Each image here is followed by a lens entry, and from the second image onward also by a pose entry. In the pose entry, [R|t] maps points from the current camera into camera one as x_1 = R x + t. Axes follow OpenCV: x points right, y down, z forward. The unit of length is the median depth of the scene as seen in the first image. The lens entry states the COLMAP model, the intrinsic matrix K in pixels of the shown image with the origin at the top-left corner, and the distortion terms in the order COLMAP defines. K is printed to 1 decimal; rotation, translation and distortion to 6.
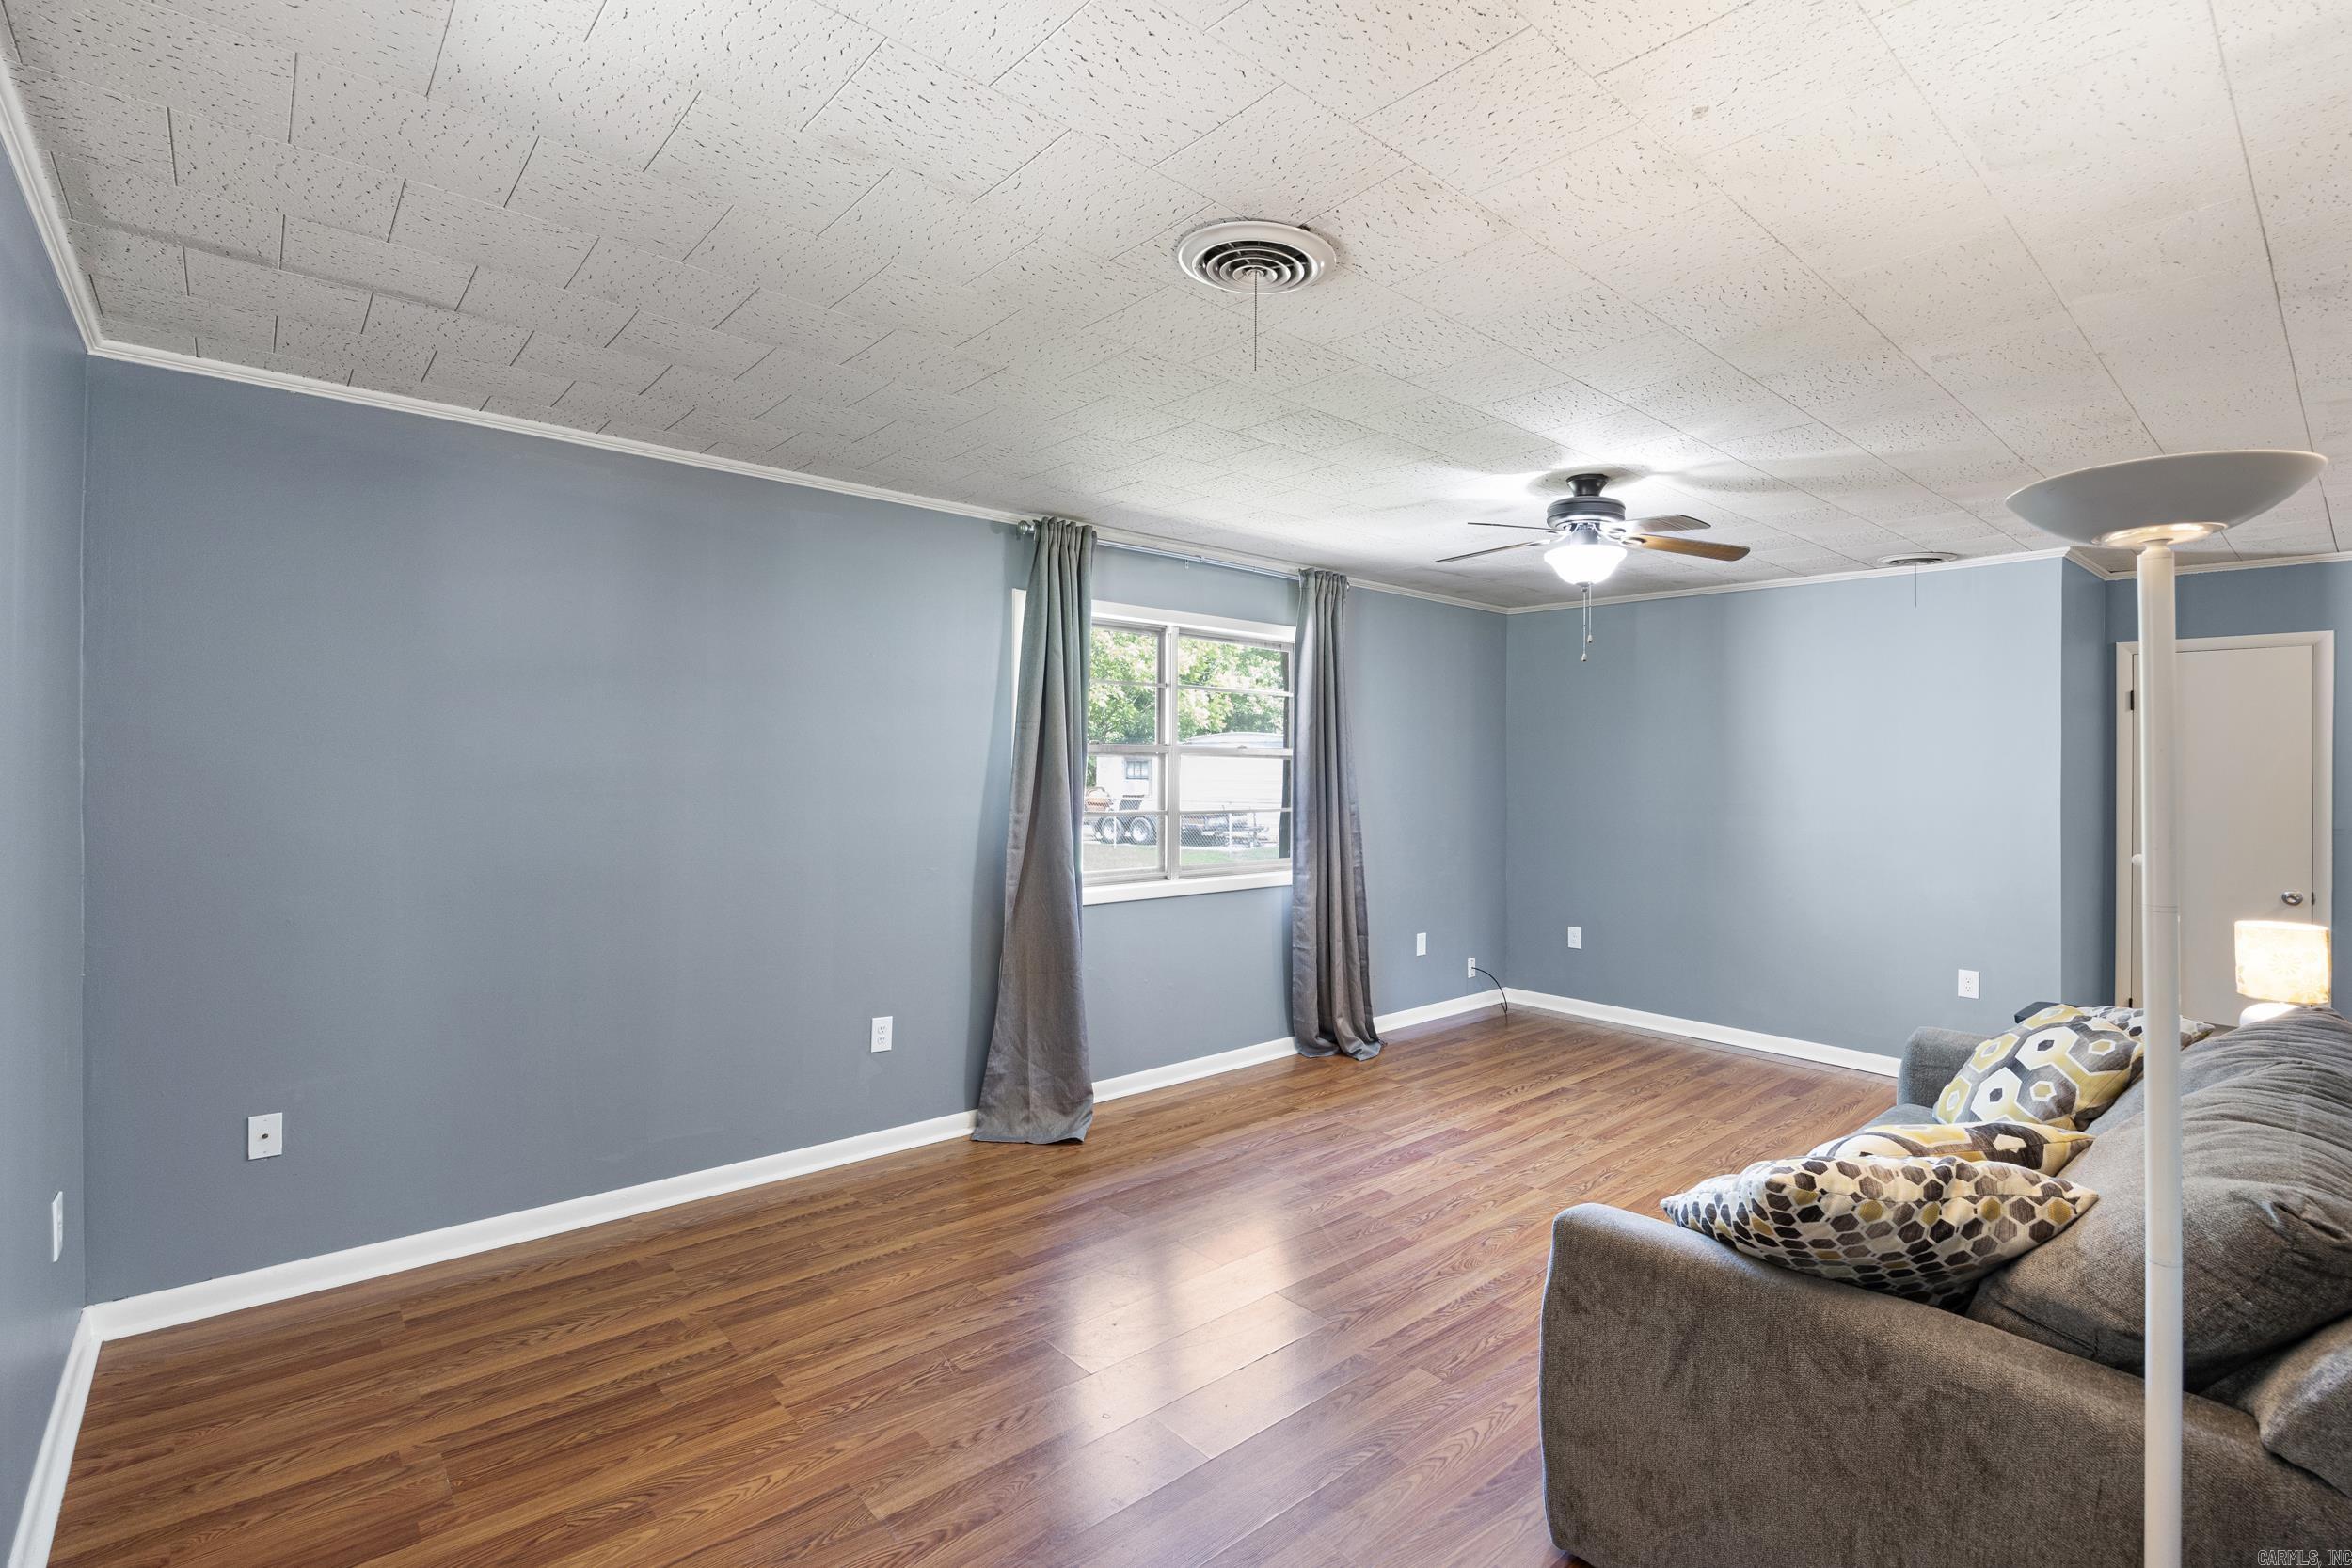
lens RADIAL K [[1069.5, 0, 1190.6], [0, 1069.5, 770.5], [0, 0, 1]] dist [-0.016695, 0.000321]
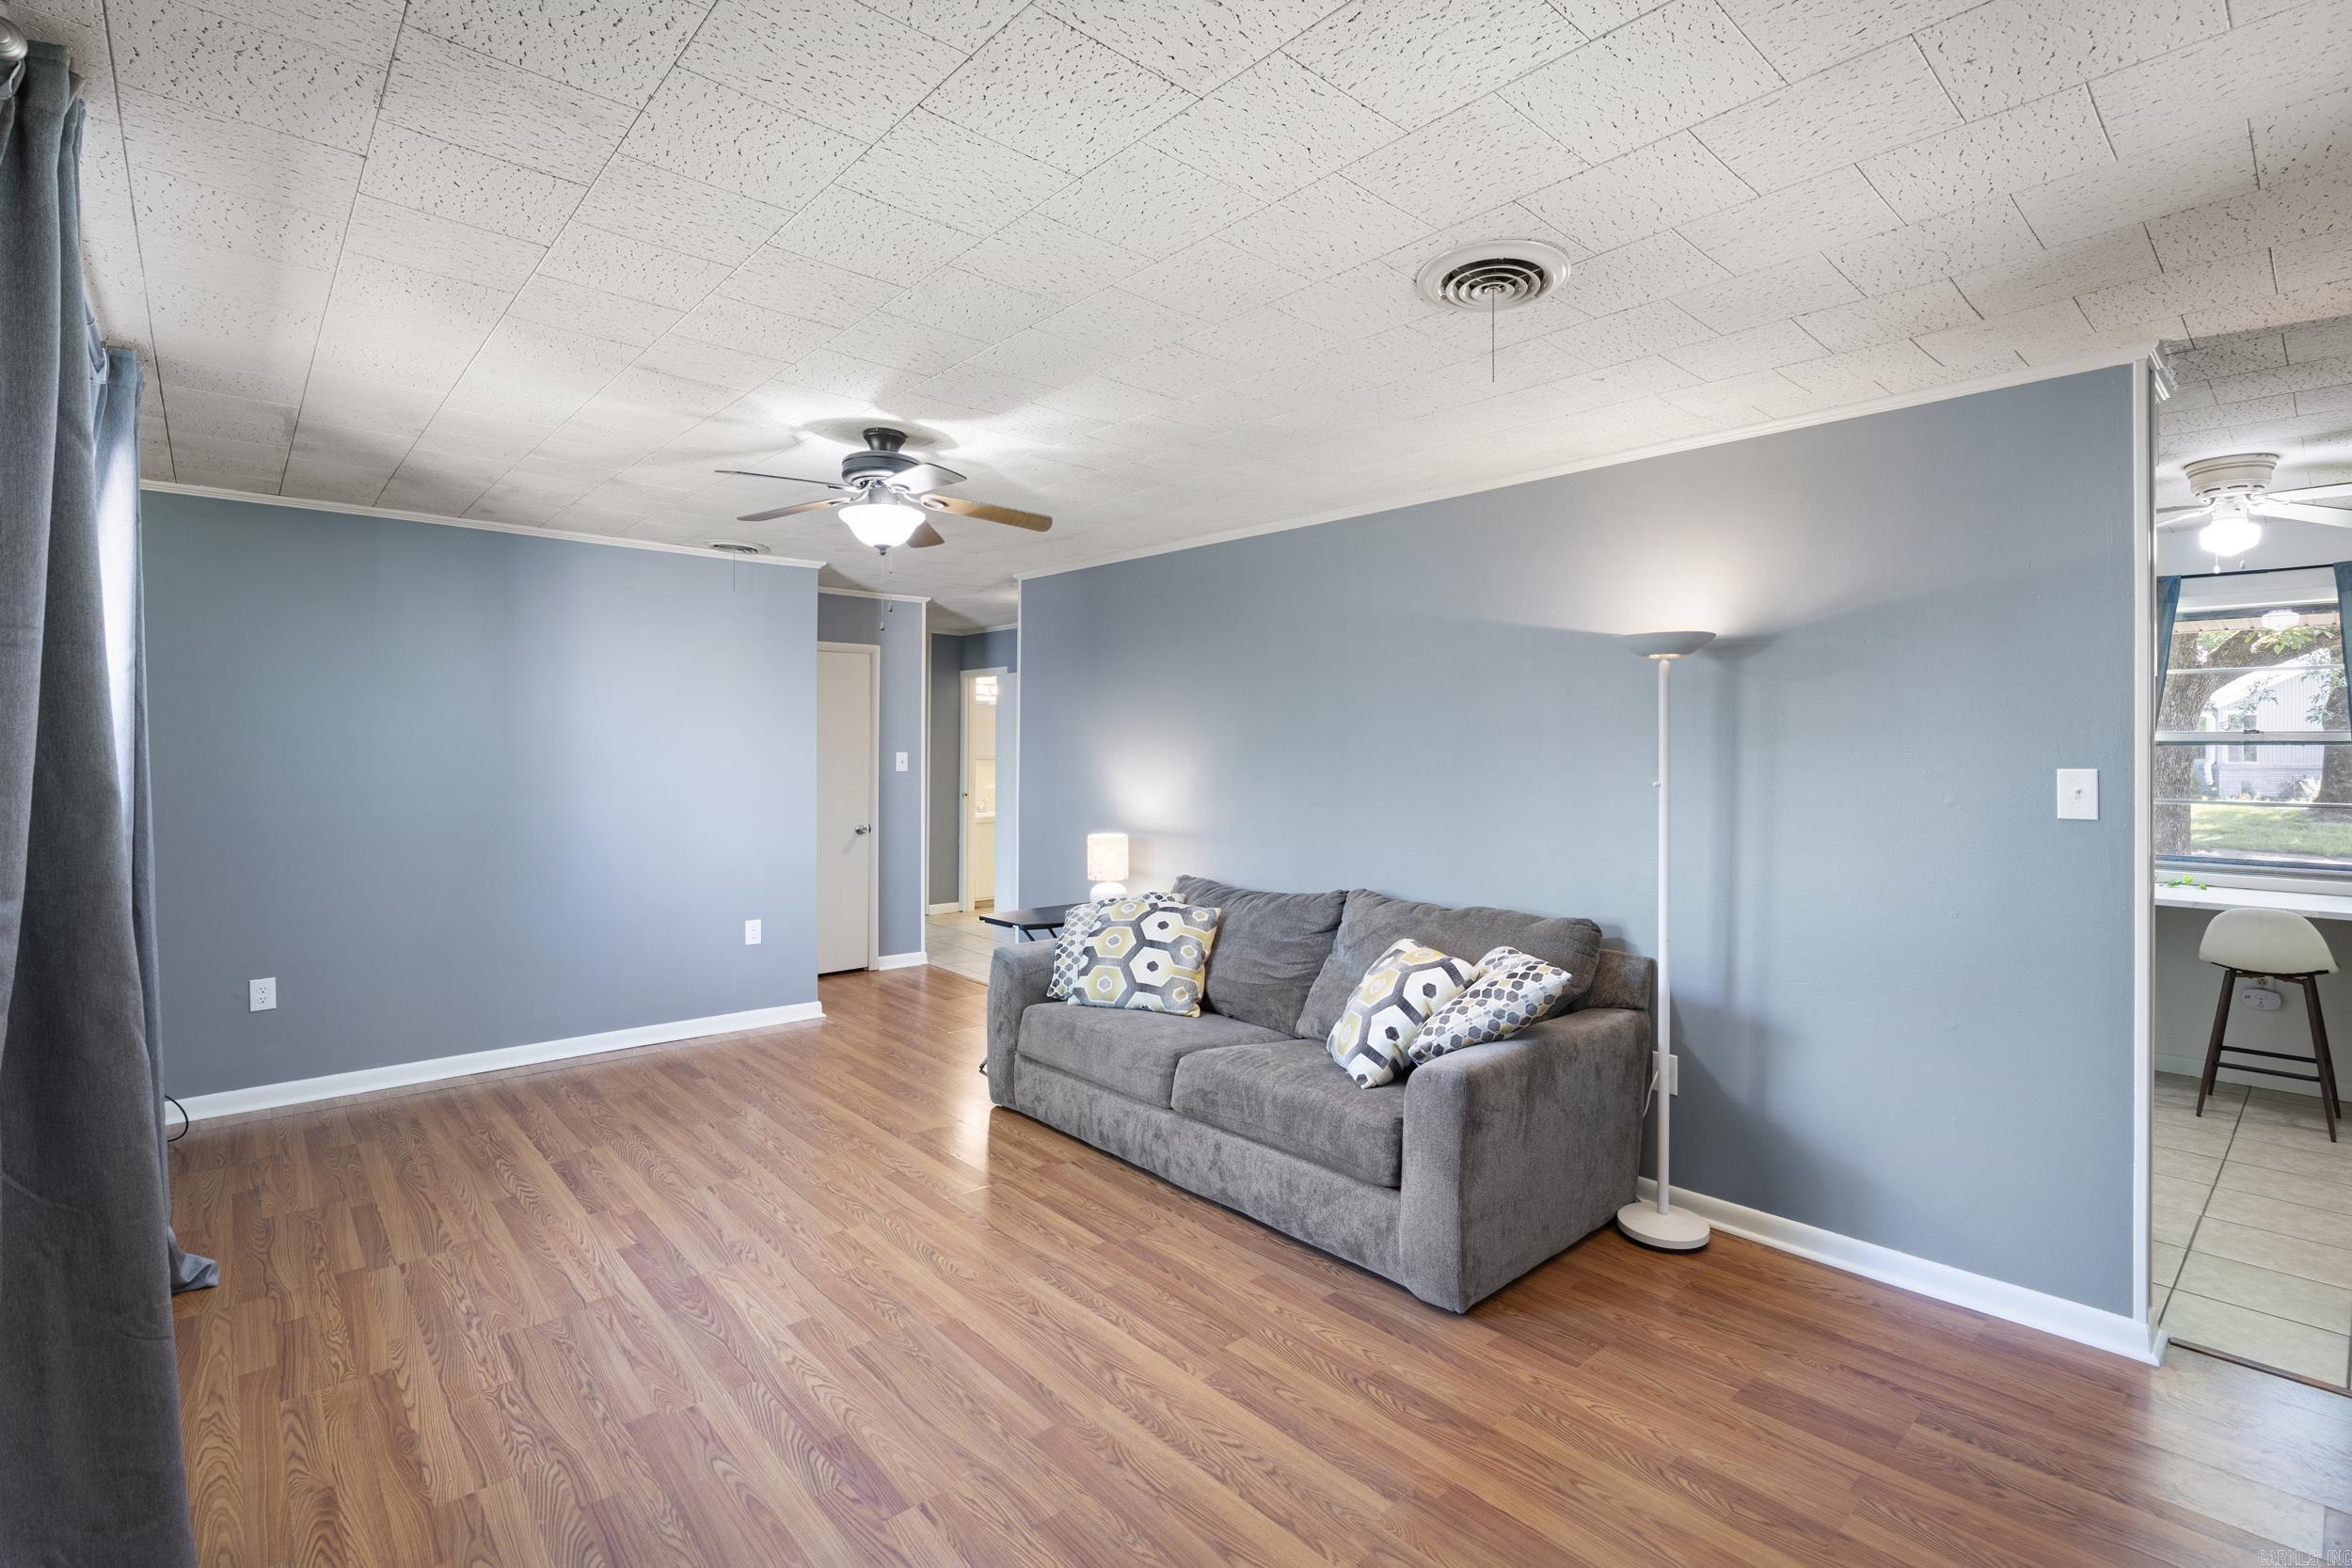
lens RADIAL K [[1081.5, 0, 1199.9], [0, 1081.5, 728.0], [0, 0, 1]] dist [-0.017172, 0.000404]
pose [[-0.020396, 0.003896, 0.999784, -0.488394], [0.002242, 0.999990, -0.003851, -0.011171], [-0.999789, 0.002163, -0.020405, 0.633898]]
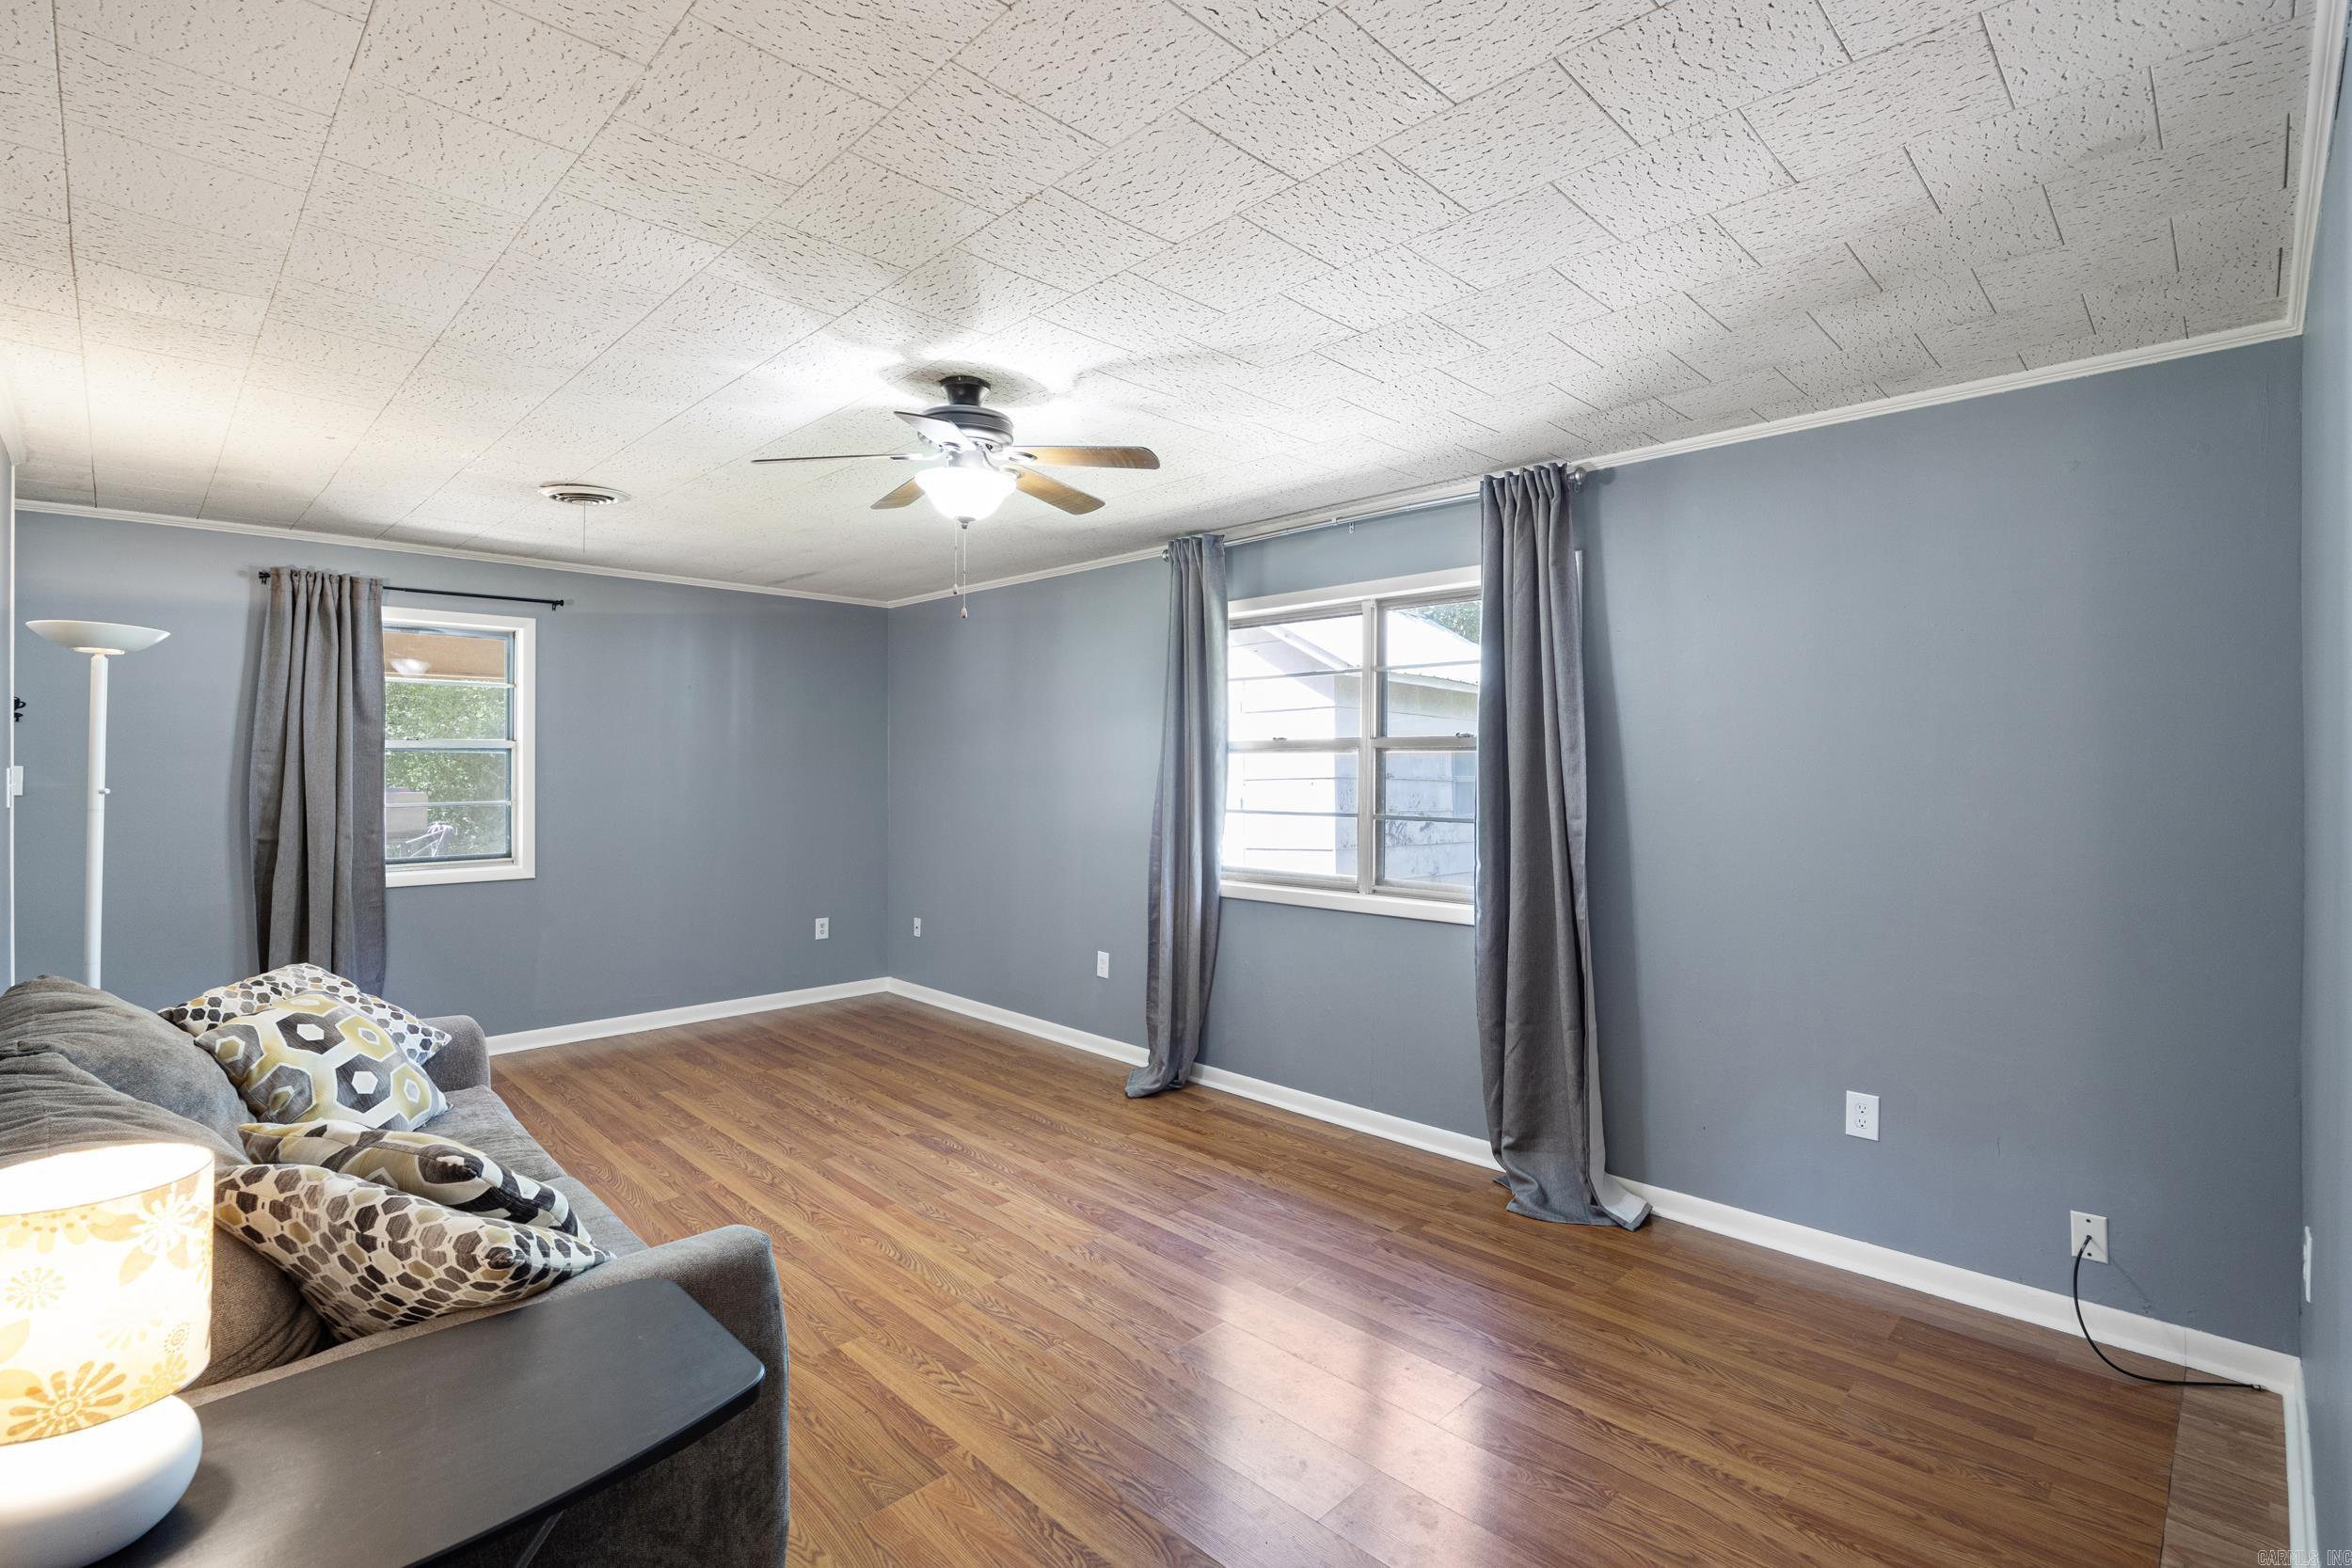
lens RADIAL K [[1069.5, 0, 1190.6], [0, 1069.5, 770.5], [0, 0, 1]] dist [-0.016695, 0.000321]
pose [[0.067408, -0.010430, -0.997671, 0.990606], [-0.005763, 0.999925, -0.010843, 0.015275], [0.997709, 0.006480, 0.067343, 0.948411]]
